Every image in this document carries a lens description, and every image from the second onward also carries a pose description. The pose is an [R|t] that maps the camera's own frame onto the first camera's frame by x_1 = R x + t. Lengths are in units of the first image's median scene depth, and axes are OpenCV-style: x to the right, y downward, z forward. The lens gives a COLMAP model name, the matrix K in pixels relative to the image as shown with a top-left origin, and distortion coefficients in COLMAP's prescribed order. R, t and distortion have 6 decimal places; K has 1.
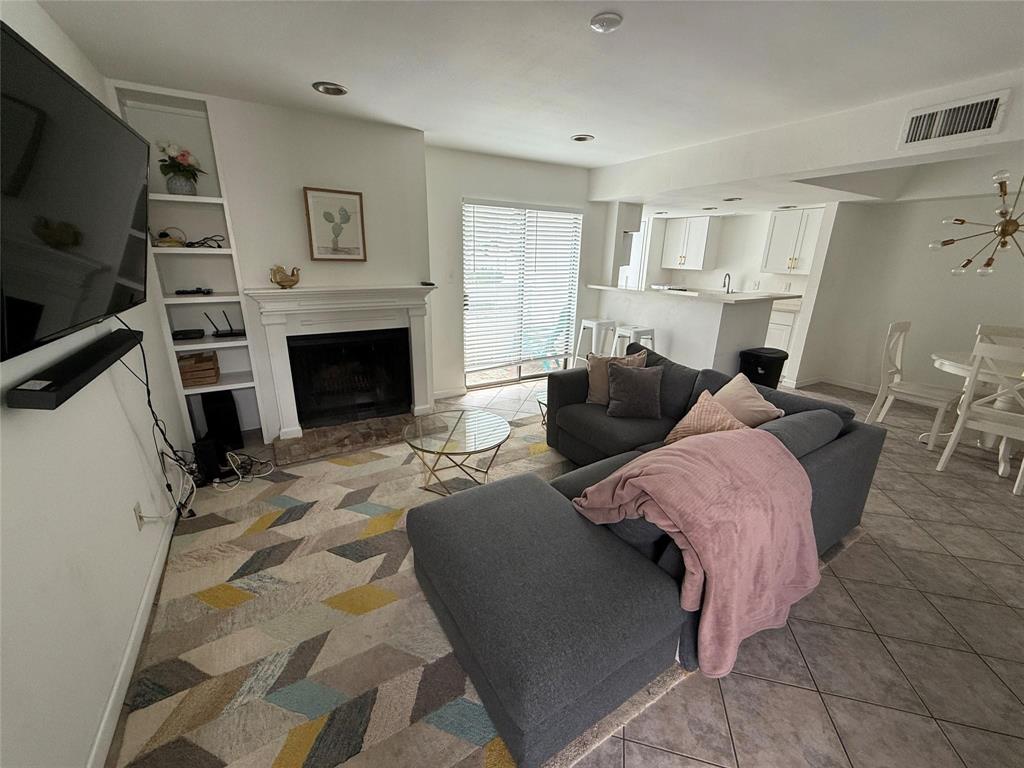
lens RADIAL K [[410.3, 0, 509.8], [0, 410.3, 383.1], [0, 0, 1]] dist [-0.001316, -0.000300]
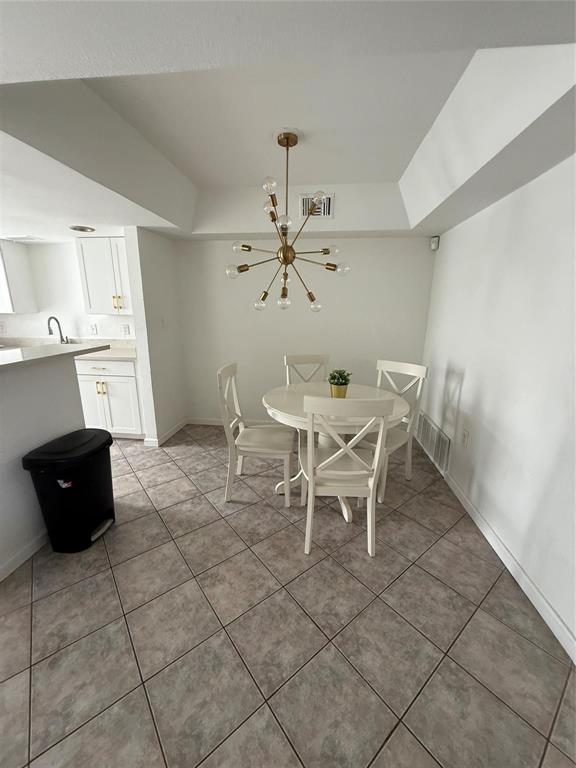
lens RADIAL K [[306.6, 0, 288.0], [0, 306.6, 384.0], [0, 0, 1]] dist [-0.000889, -0.000441]
pose [[0.601814, -0.208030, 0.771066, 0.614894], [0.241272, 0.967725, 0.072776, -0.148729], [-0.761320, 0.142239, 0.632582, 0.586585]]
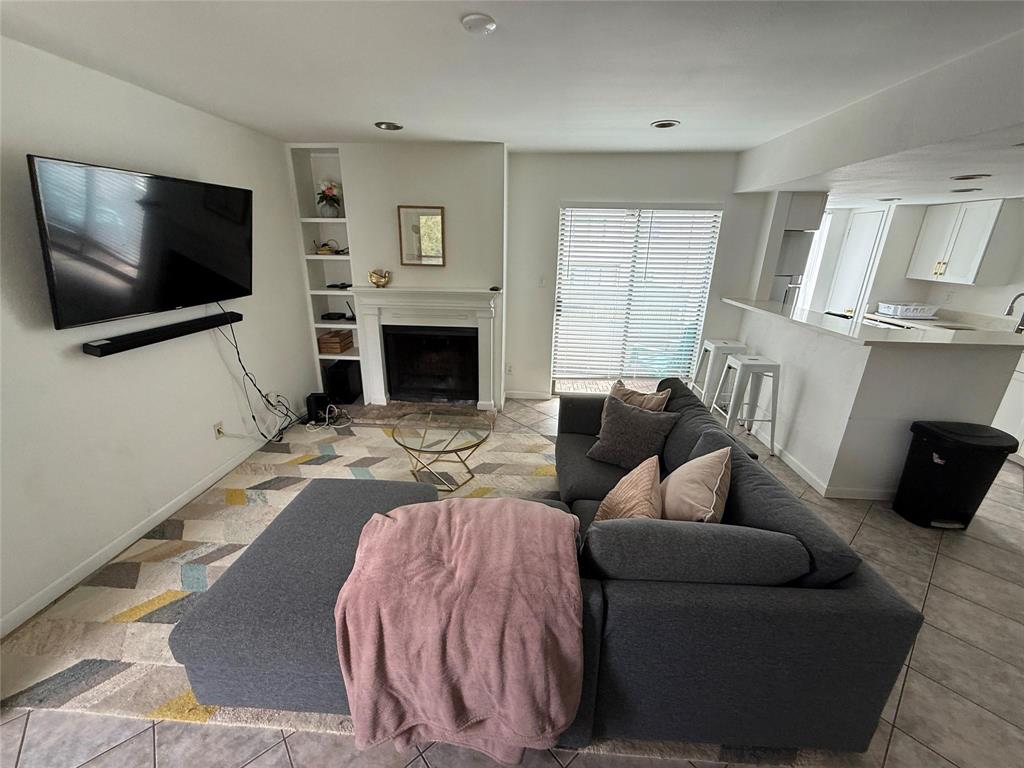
lens RADIAL K [[408.7, 0, 512.0], [0, 408.7, 384.0], [0, 0, 1]] dist [-0.000889, -0.000441]
pose [[0.821795, 0.182408, -0.539797, 0.486781], [-0.171774, 0.982608, 0.070531, -0.090635], [0.543274, 0.034762, 0.838835, 0.165187]]
